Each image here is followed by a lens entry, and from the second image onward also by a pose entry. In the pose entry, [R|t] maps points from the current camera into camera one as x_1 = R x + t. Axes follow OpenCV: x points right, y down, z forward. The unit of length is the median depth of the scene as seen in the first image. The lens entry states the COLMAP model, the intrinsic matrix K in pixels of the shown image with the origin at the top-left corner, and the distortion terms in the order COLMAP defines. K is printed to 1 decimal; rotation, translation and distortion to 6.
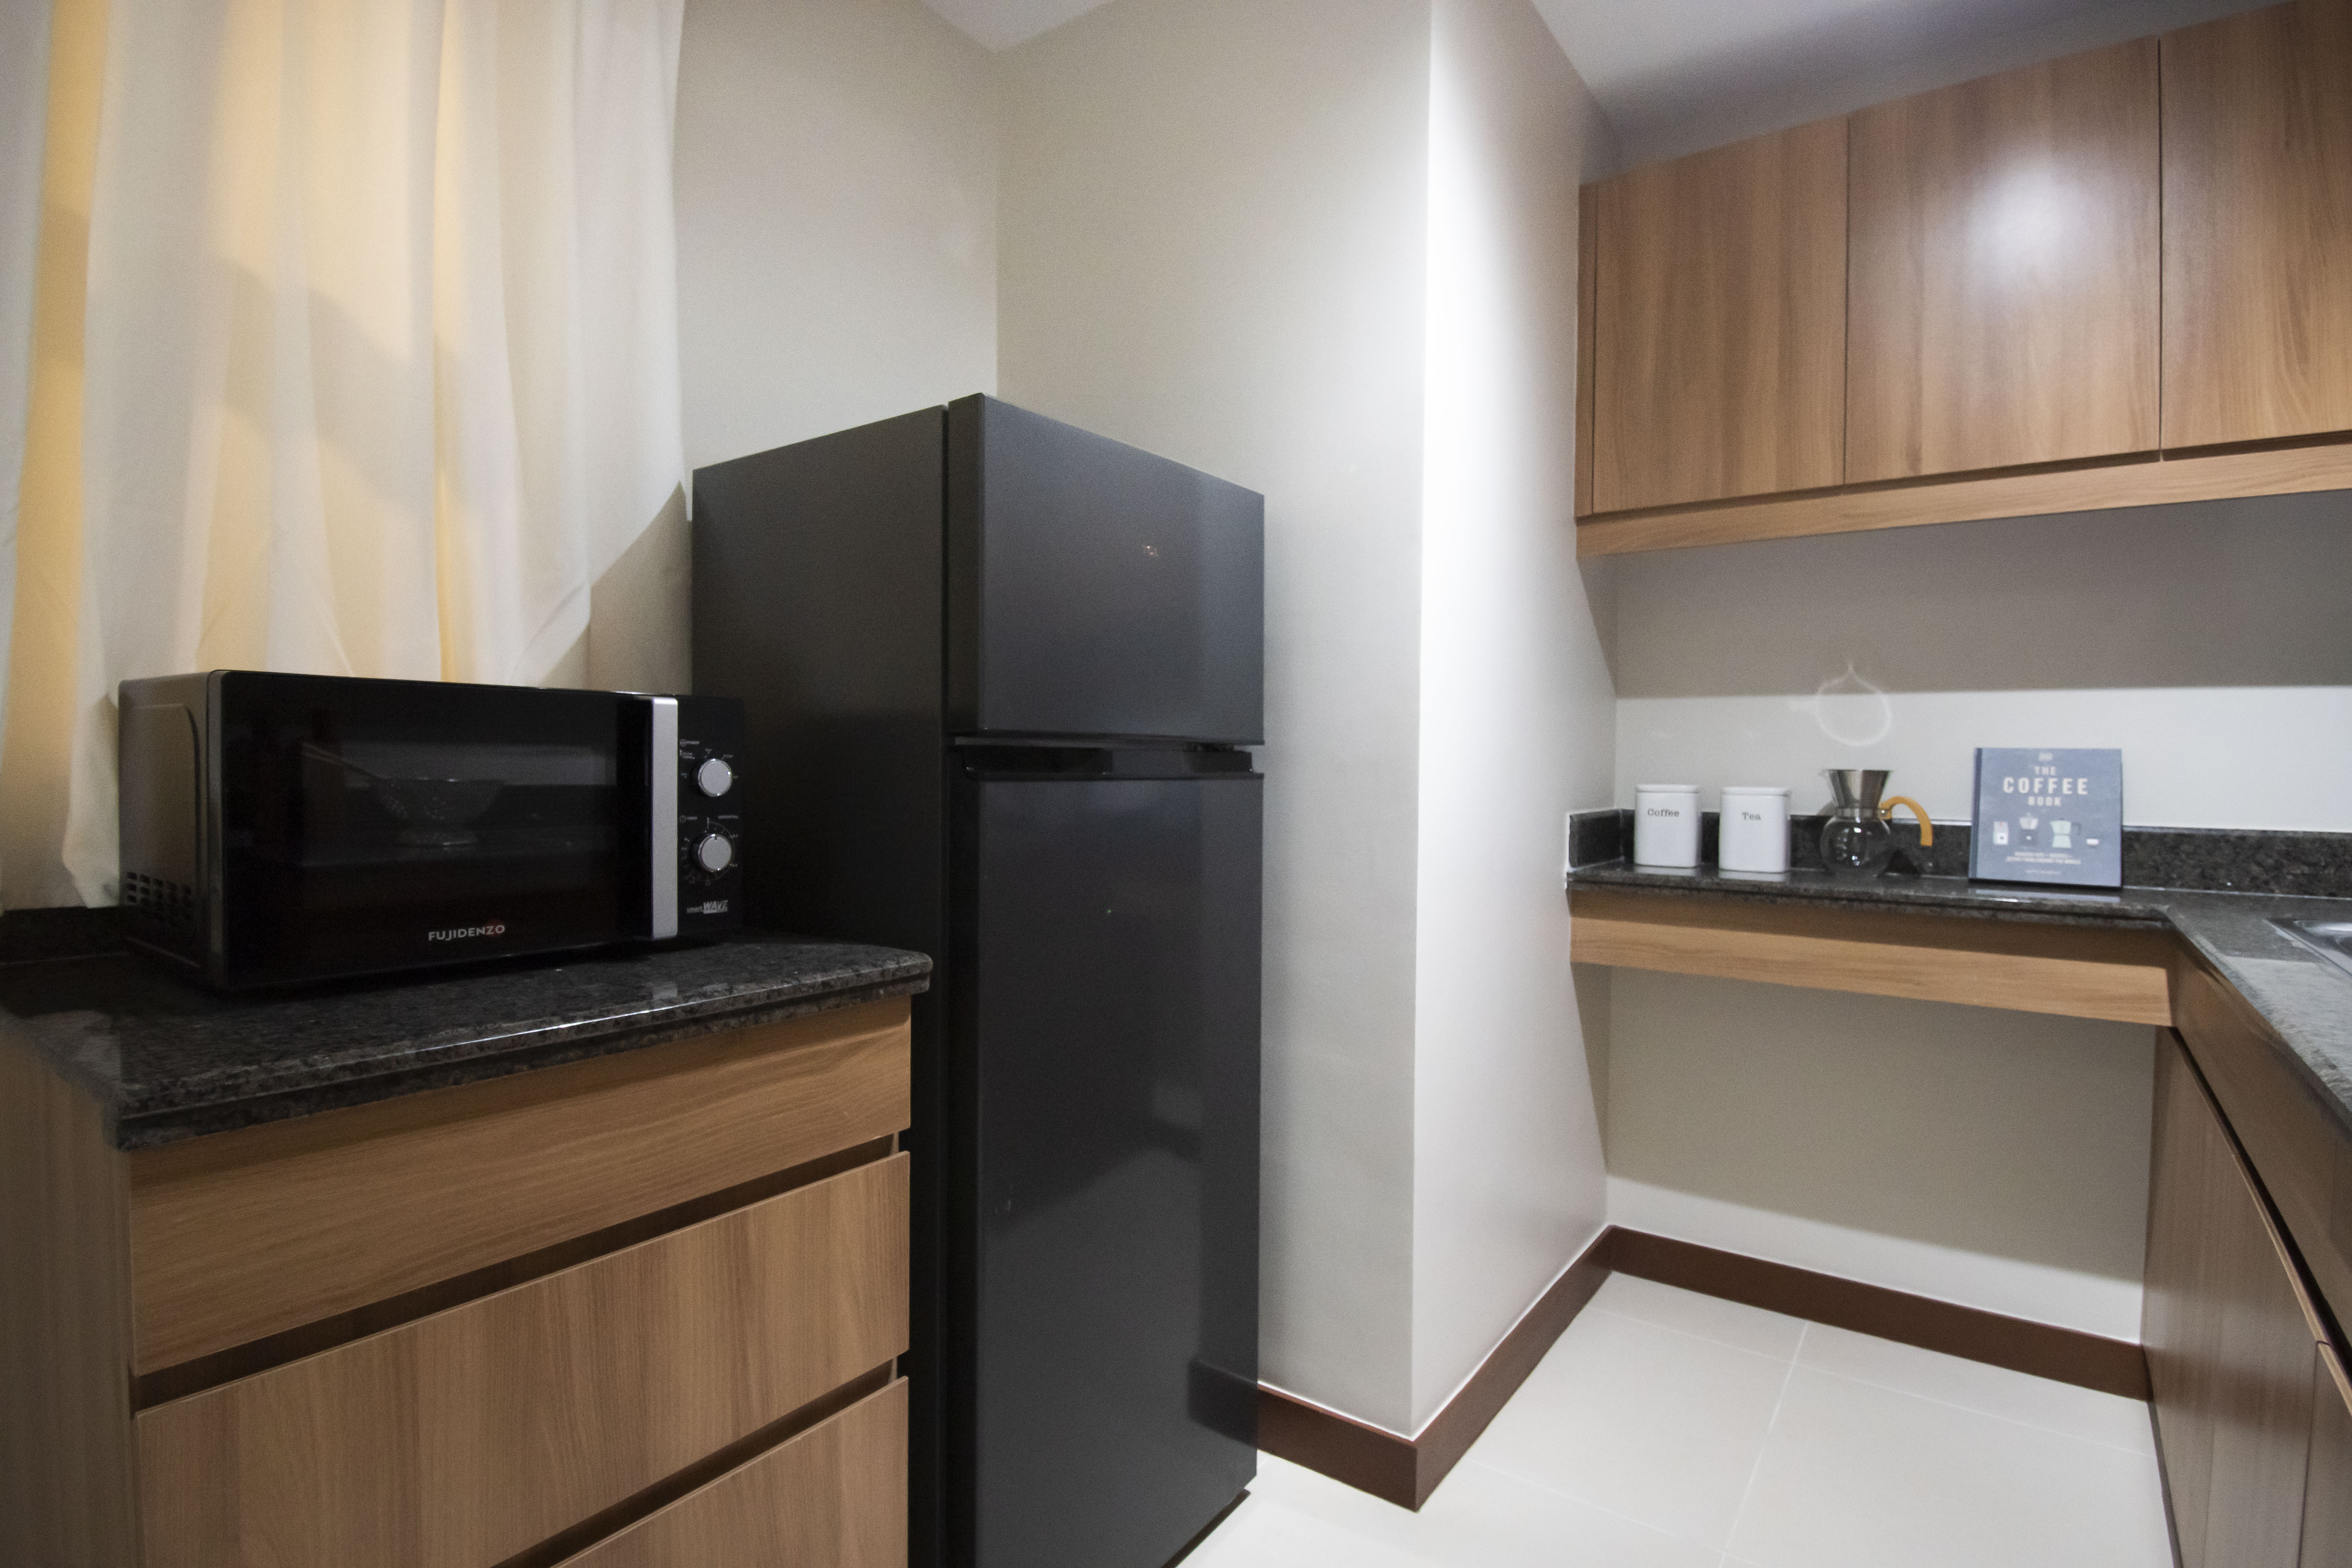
lens RADIAL K [[1131.0, 0, 1176.0], [0, 1131.0, 784.0], [0, 0, 1]] dist [0.001594, -0.013417]
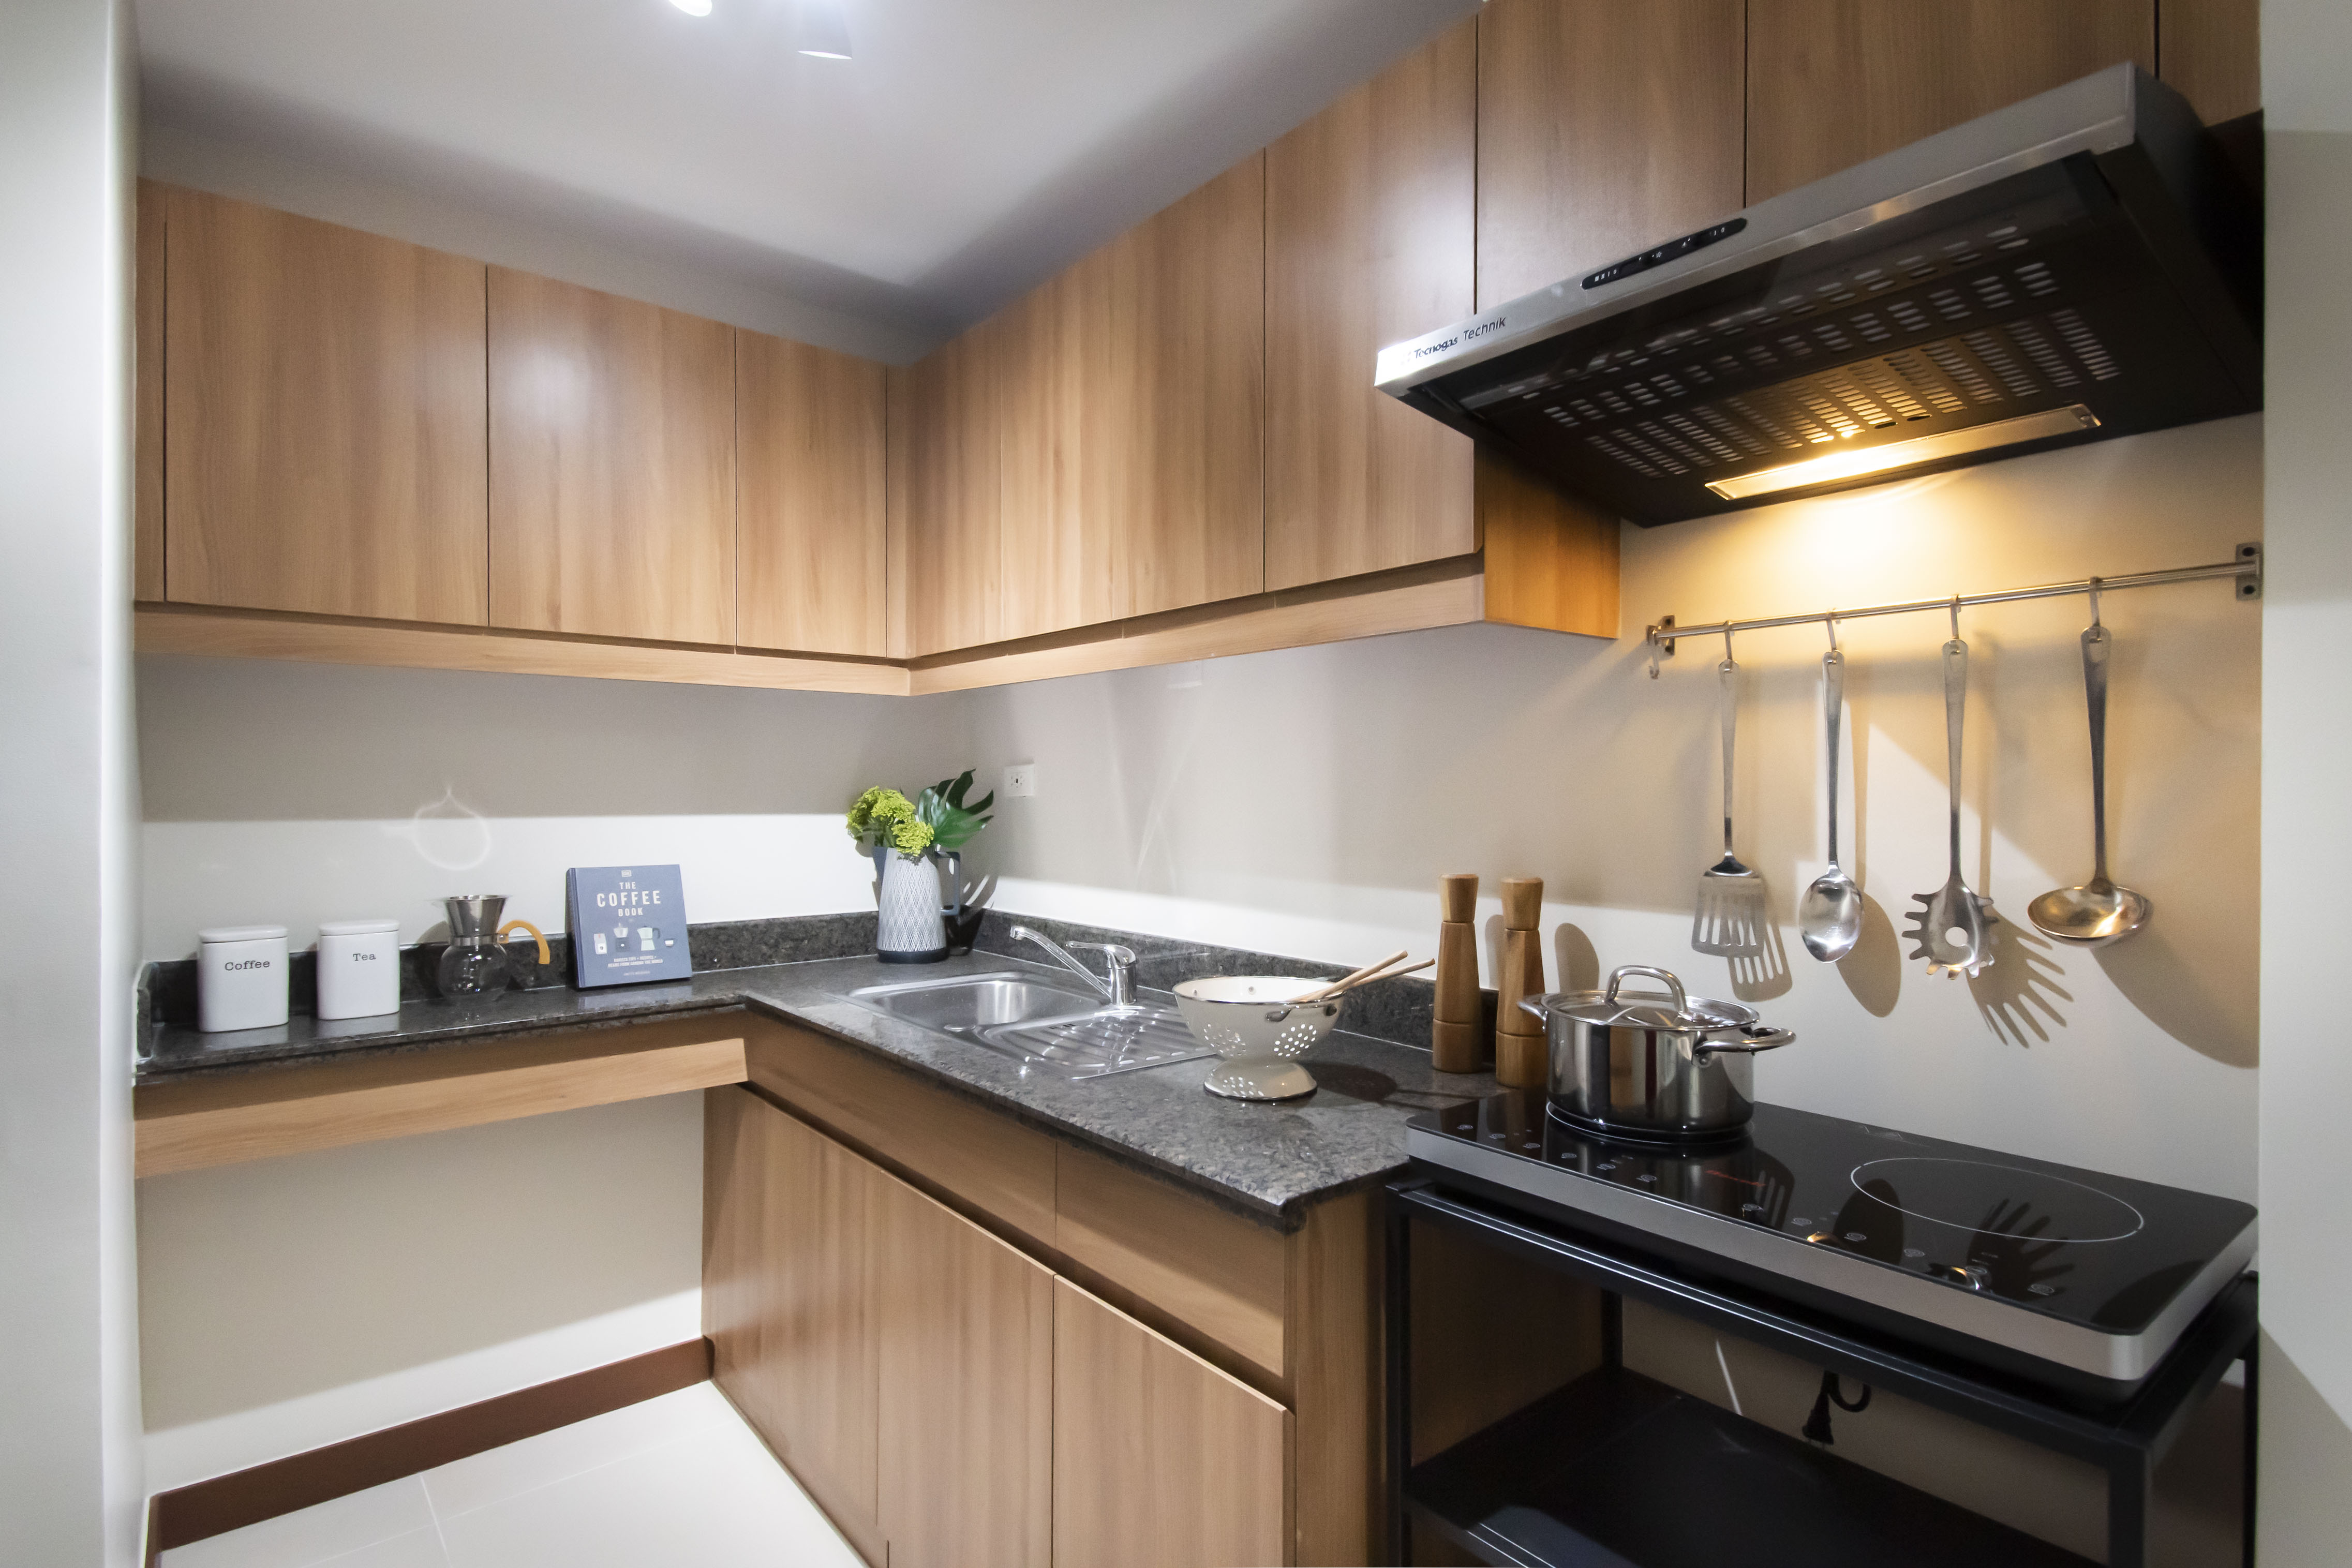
lens RADIAL K [[1131.0, 0, 1176.0], [0, 1131.0, 784.0], [0, 0, 1]] dist [0.001594, -0.013417]
pose [[0.261513, -0.001652, 0.965199, -0.220124], [0.039171, 0.999193, -0.008902, -0.084975], [-0.964405, 0.040136, 0.261367, 0.132862]]
